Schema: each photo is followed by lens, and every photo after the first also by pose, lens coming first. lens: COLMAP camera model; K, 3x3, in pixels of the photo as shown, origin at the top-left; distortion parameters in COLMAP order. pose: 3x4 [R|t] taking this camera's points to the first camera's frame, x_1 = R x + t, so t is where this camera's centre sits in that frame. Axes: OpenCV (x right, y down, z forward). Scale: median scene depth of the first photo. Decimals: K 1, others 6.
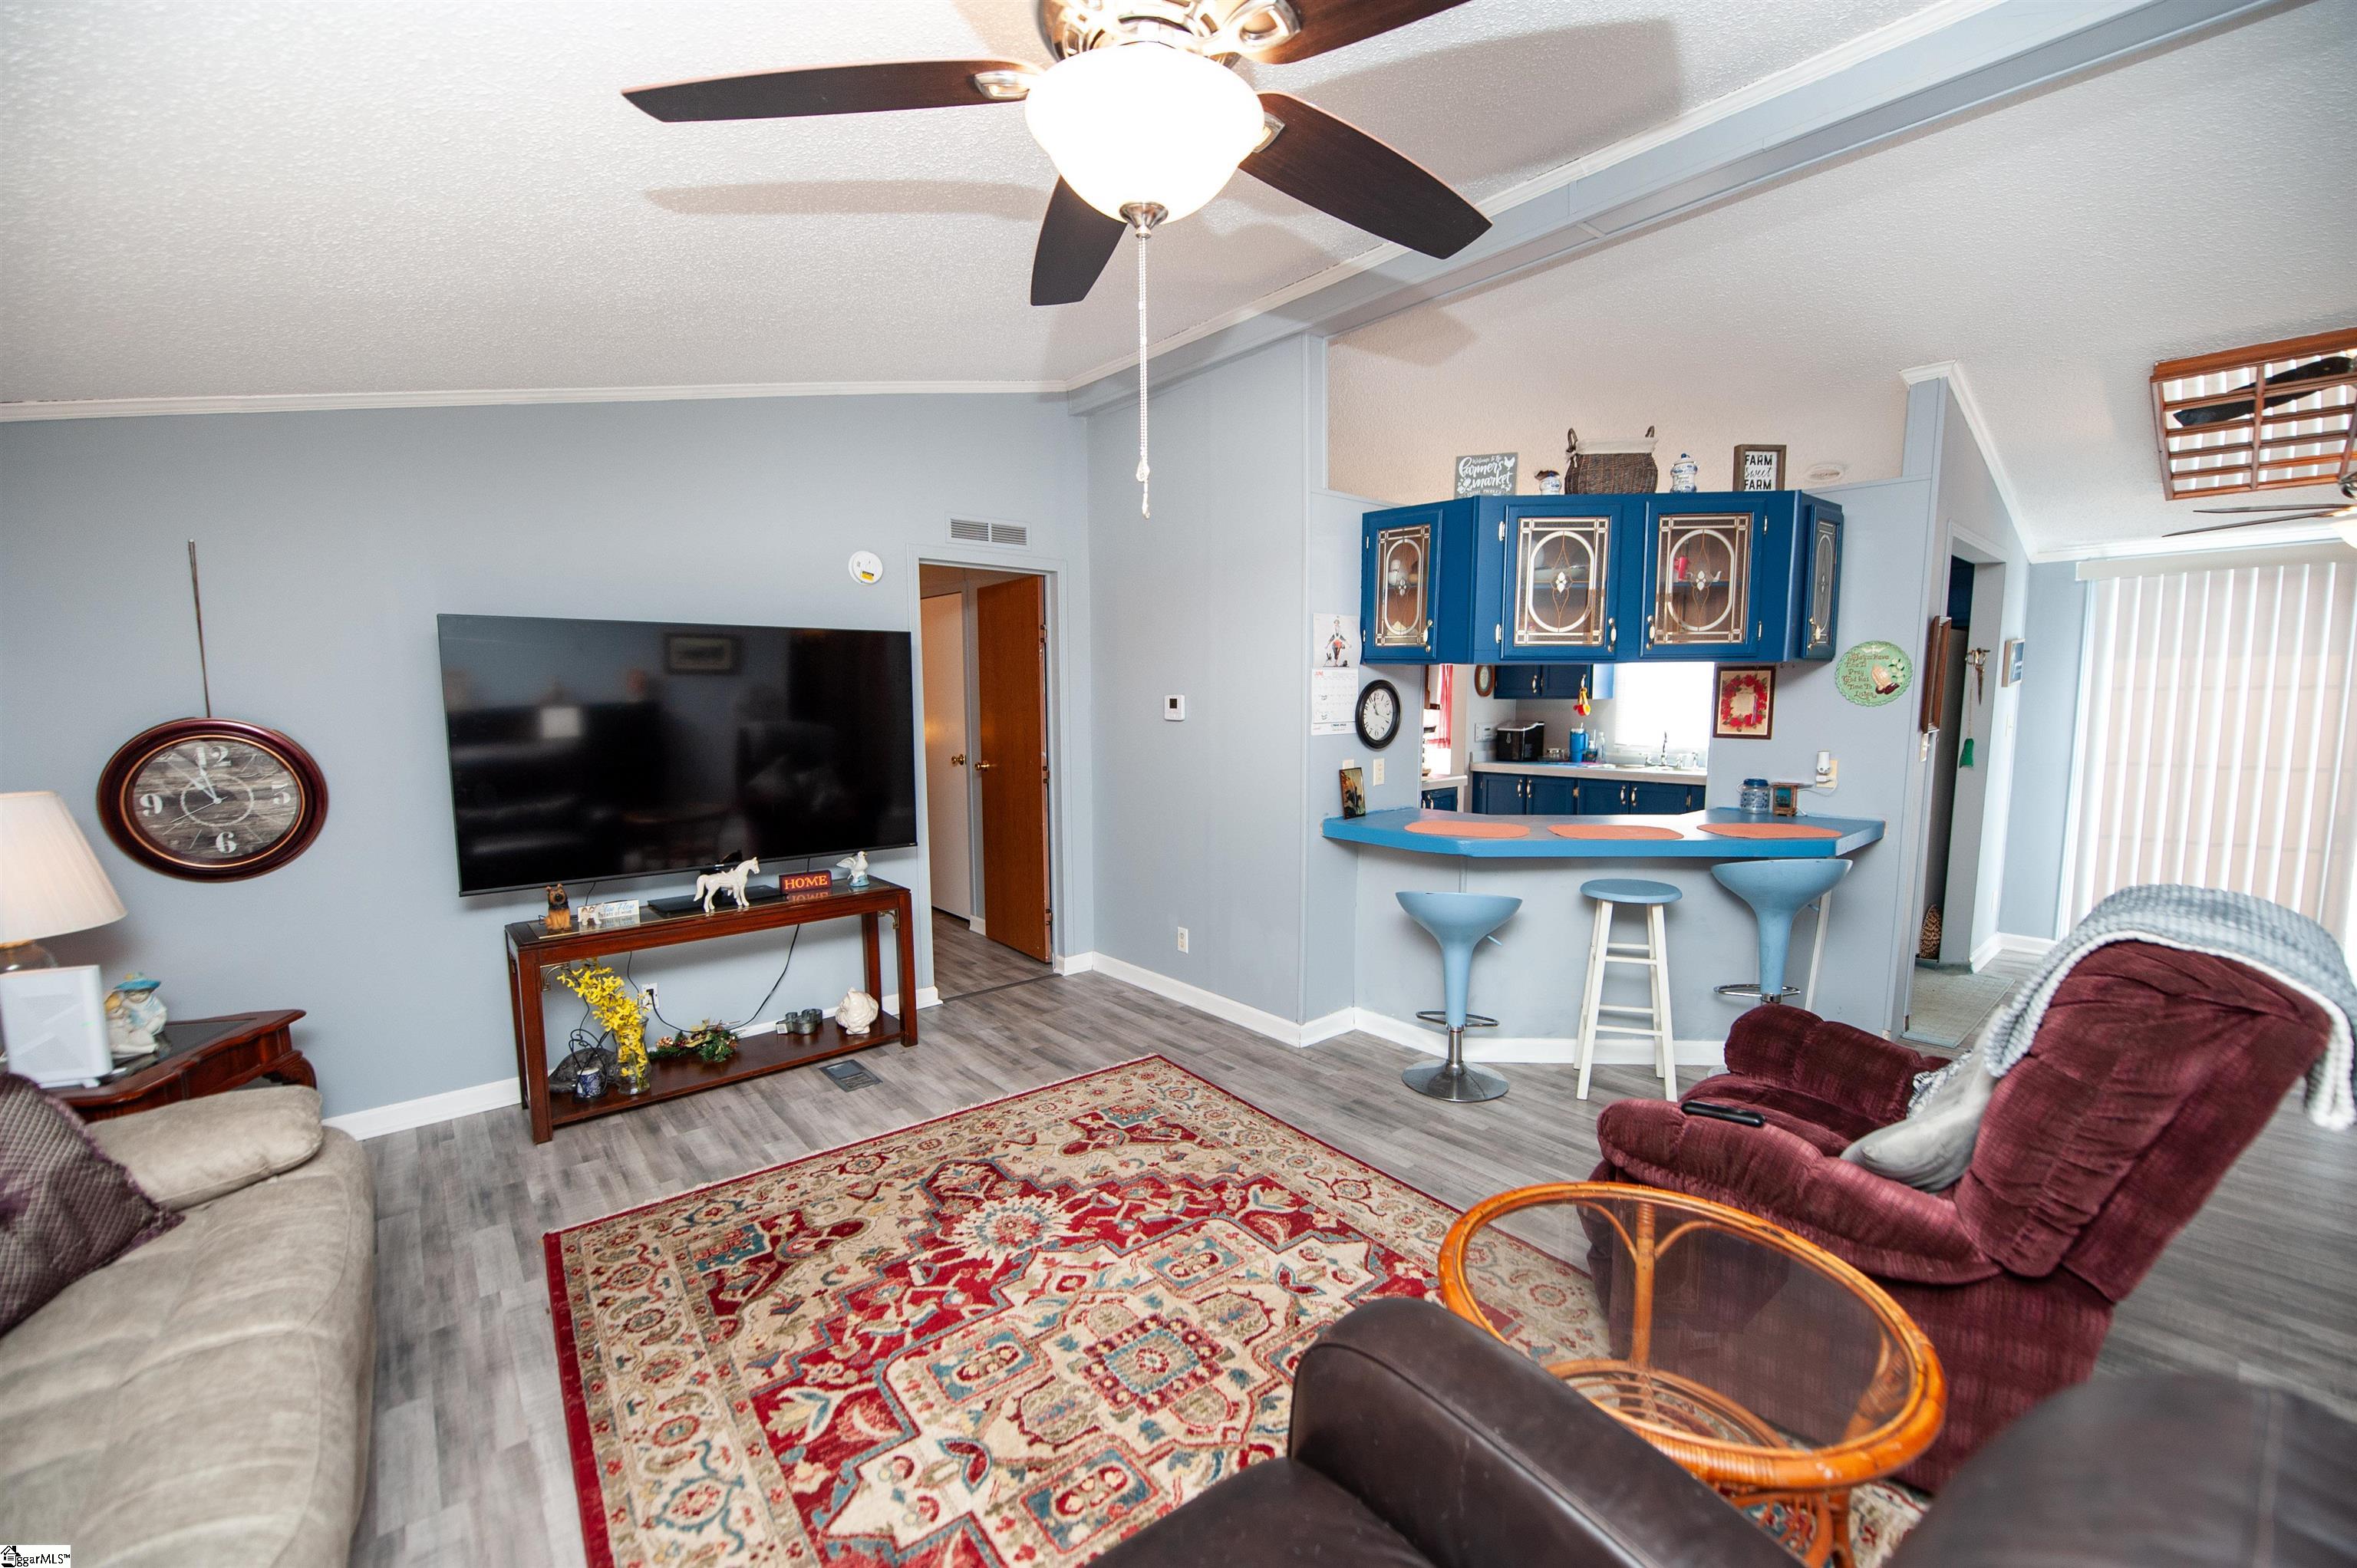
lens RADIAL K [[935.5, 0, 1195.6], [0, 935.5, 787.3], [0, 0, 1]] dist [-0.022840, -0.000274]
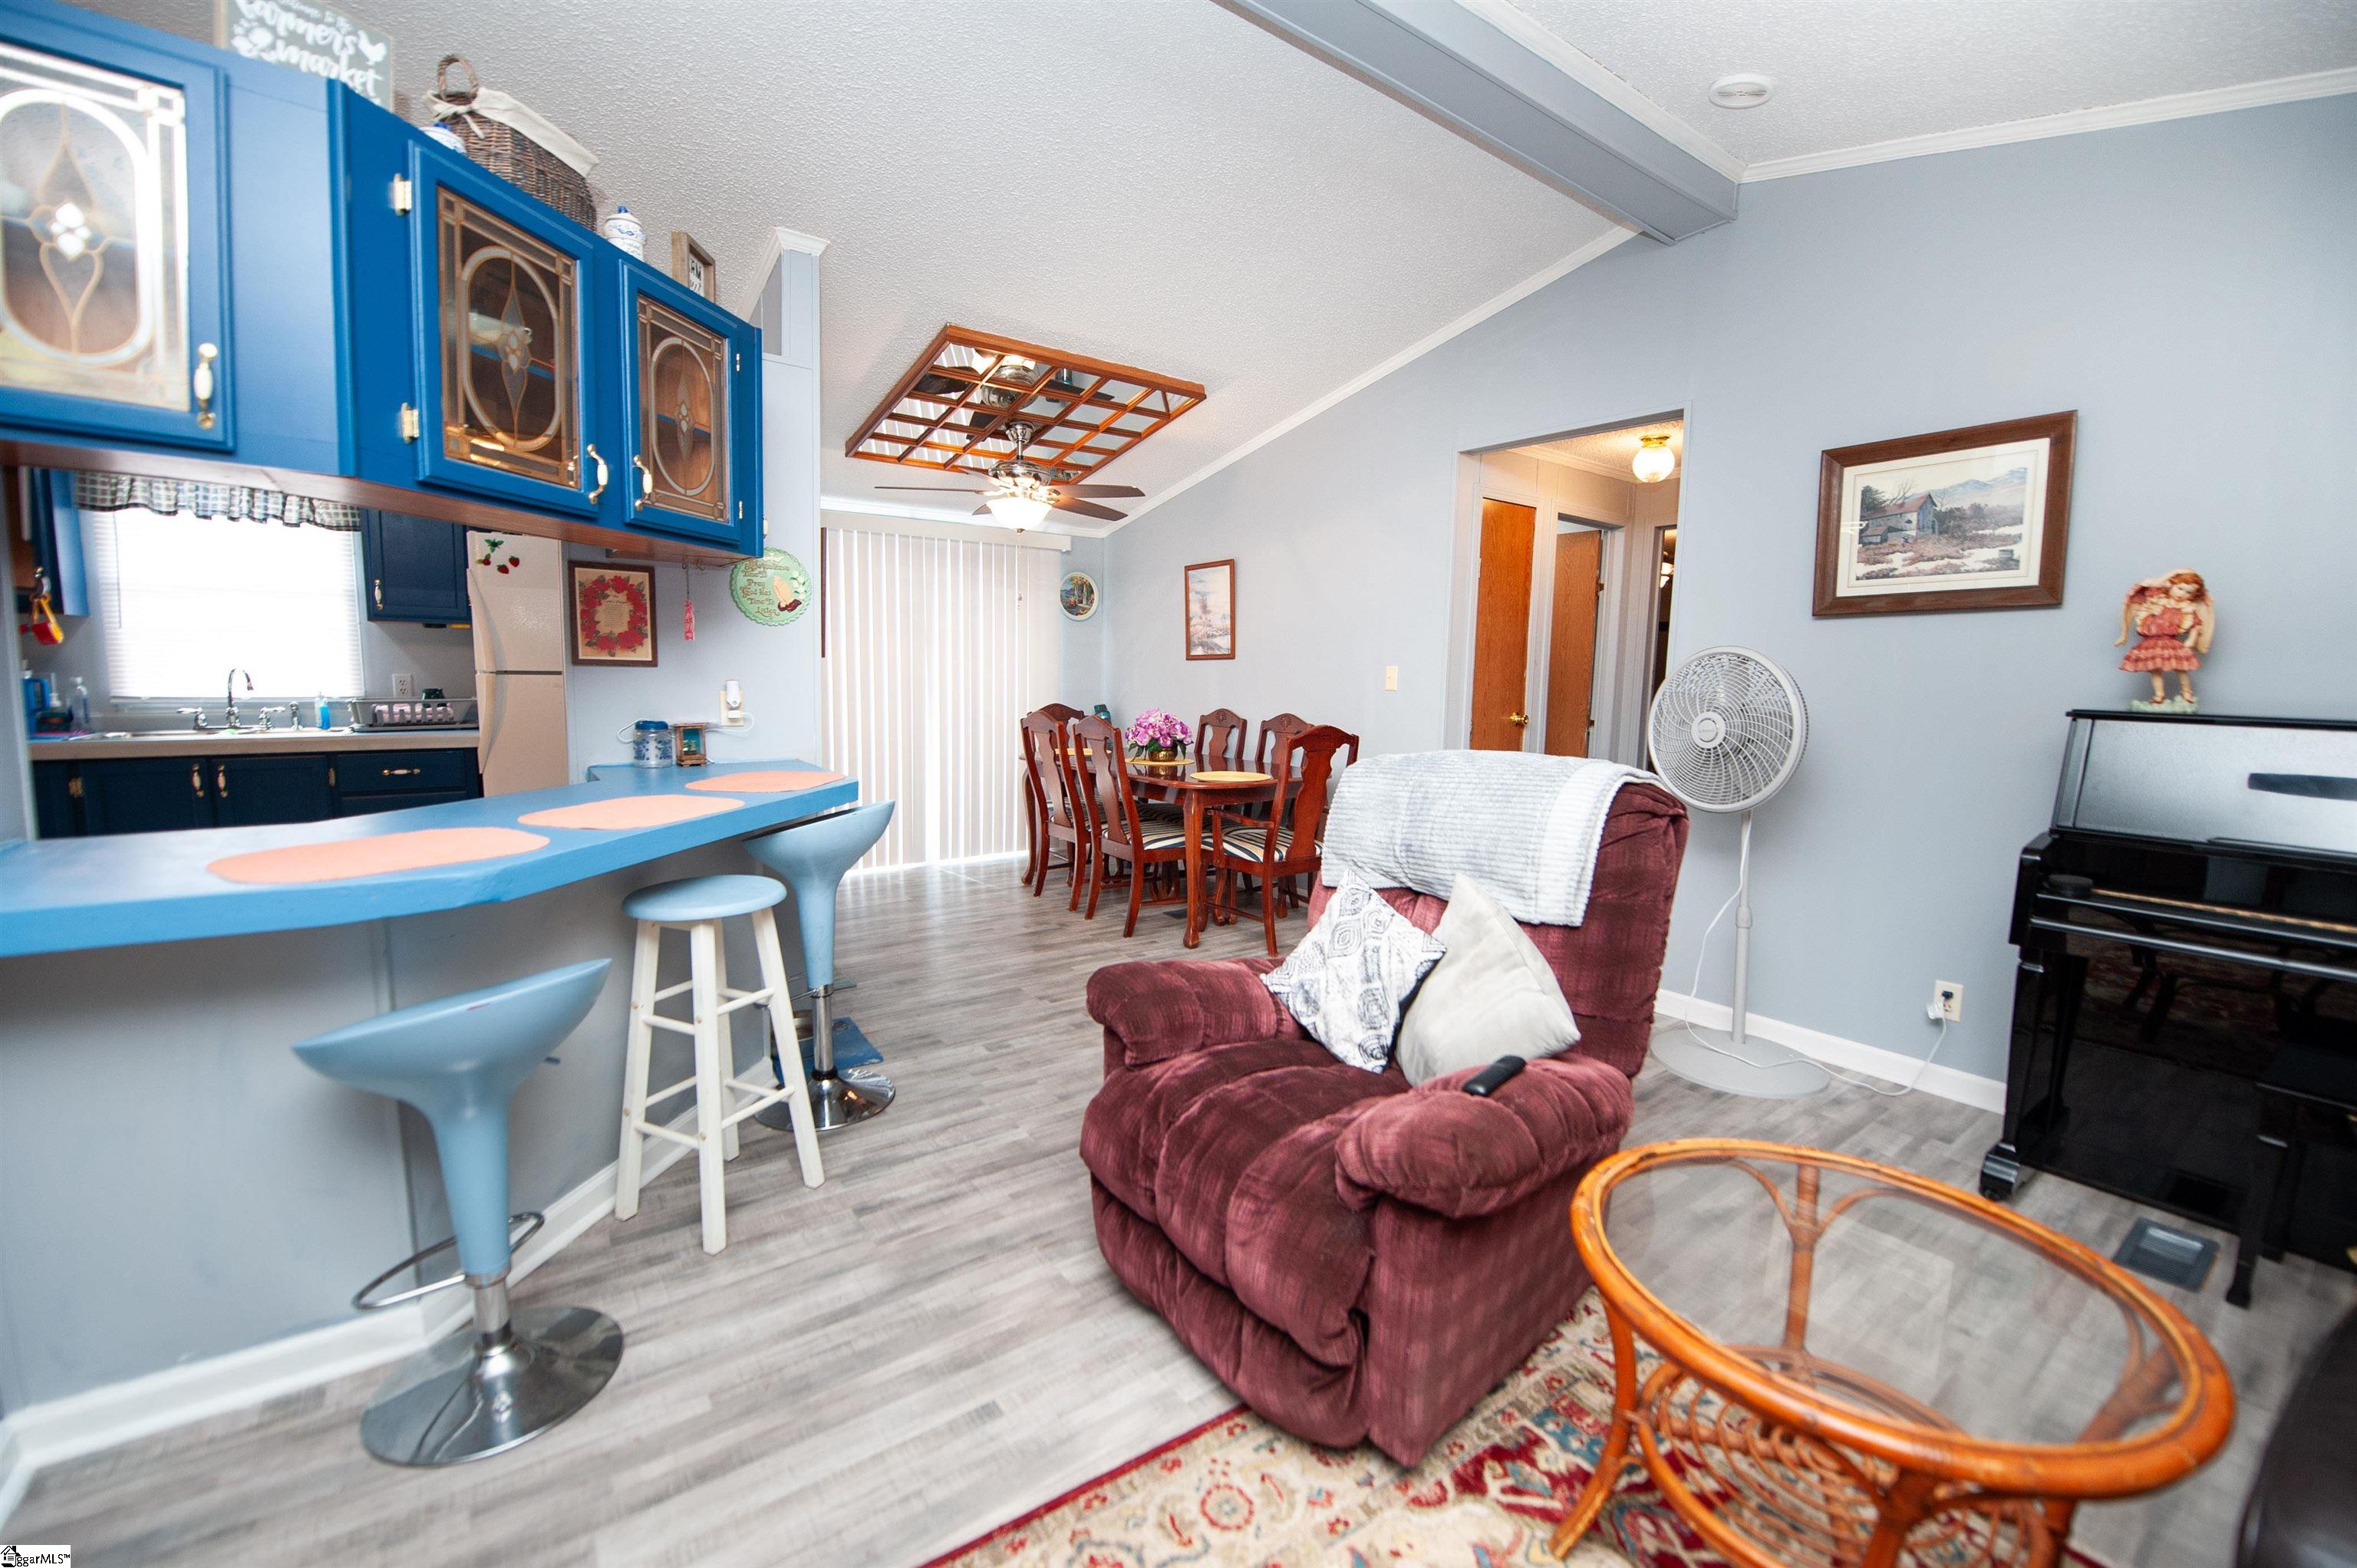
lens RADIAL K [[967.1, 0, 1187.7], [0, 967.1, 788.6], [0, 0, 1]] dist [-0.021941, -0.000194]
pose [[0.081794, -0.113197, 0.990200, -0.150931], [0.075575, 0.991373, 0.107088, -0.006736], [-0.993780, 0.066075, 0.089644, 0.670367]]
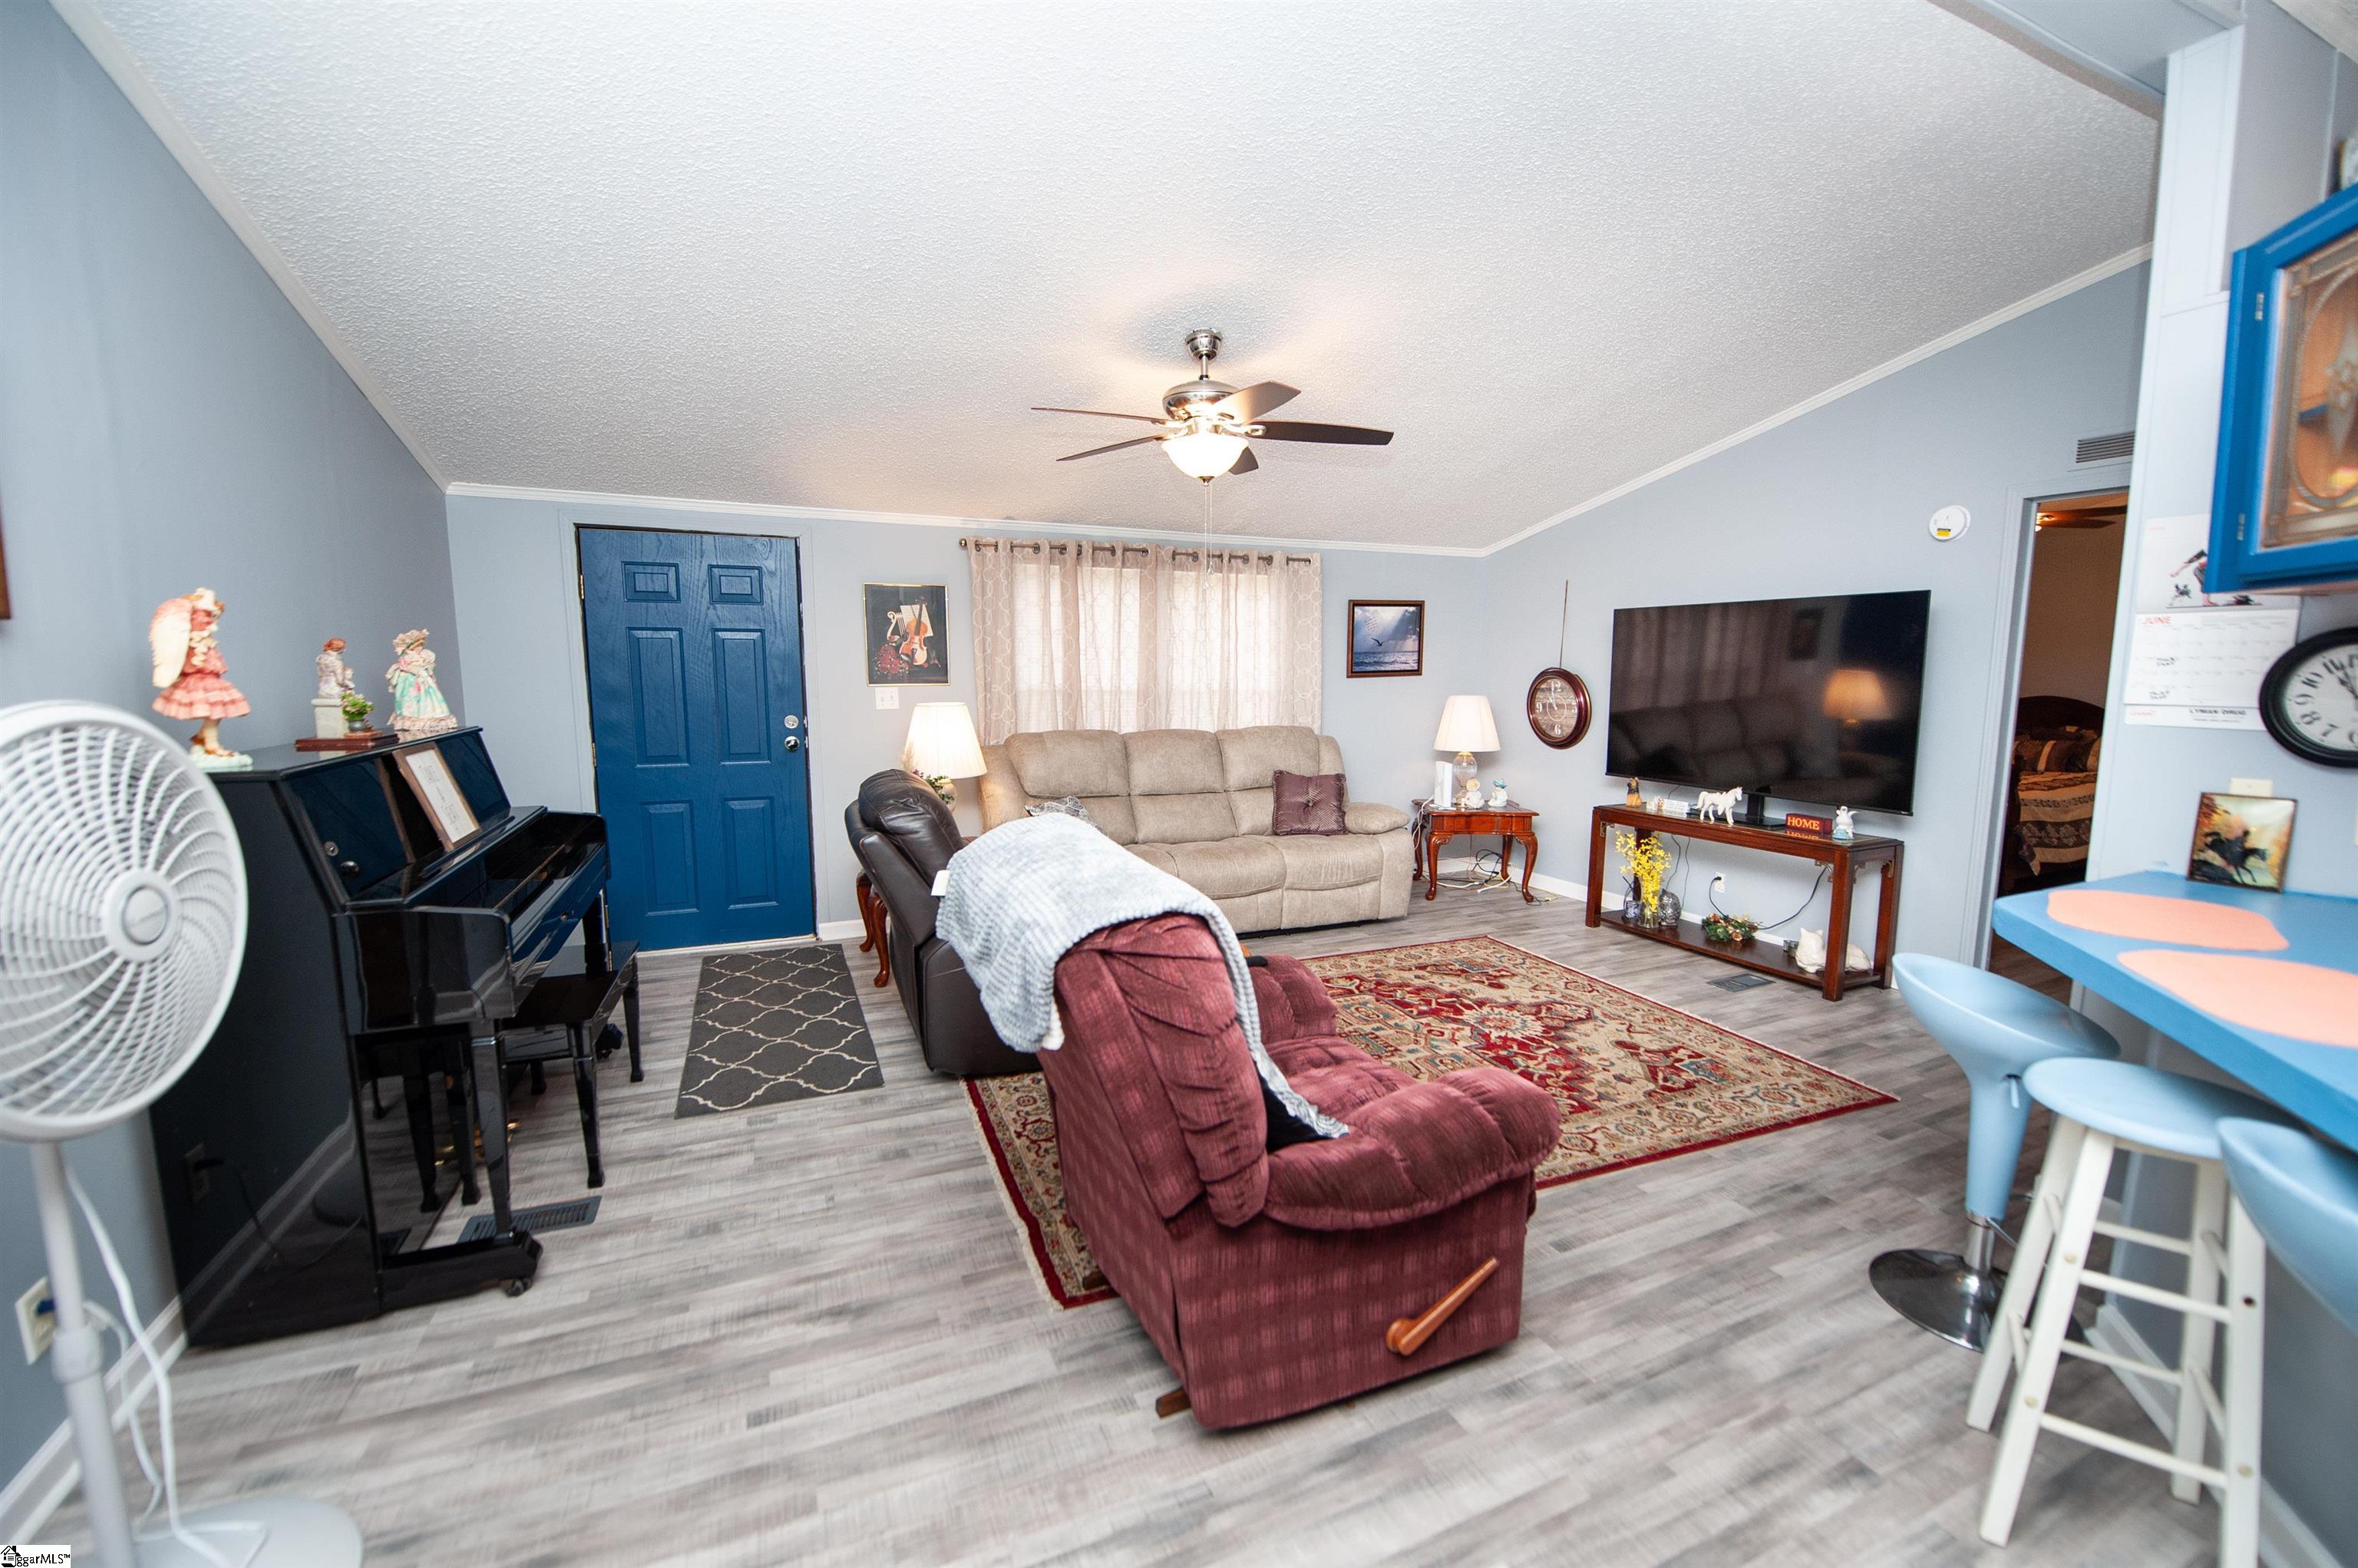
lens RADIAL K [[960.9, 0, 1179.0], [0, 960.9, 784.0], [0, 0, 1]] dist [-0.020072, -0.000267]
pose [[-0.296371, 0.124126, -0.946973, 1.089375], [-0.091182, 0.983312, 0.157426, -0.070586], [0.950710, 0.133003, -0.280107, 0.726393]]
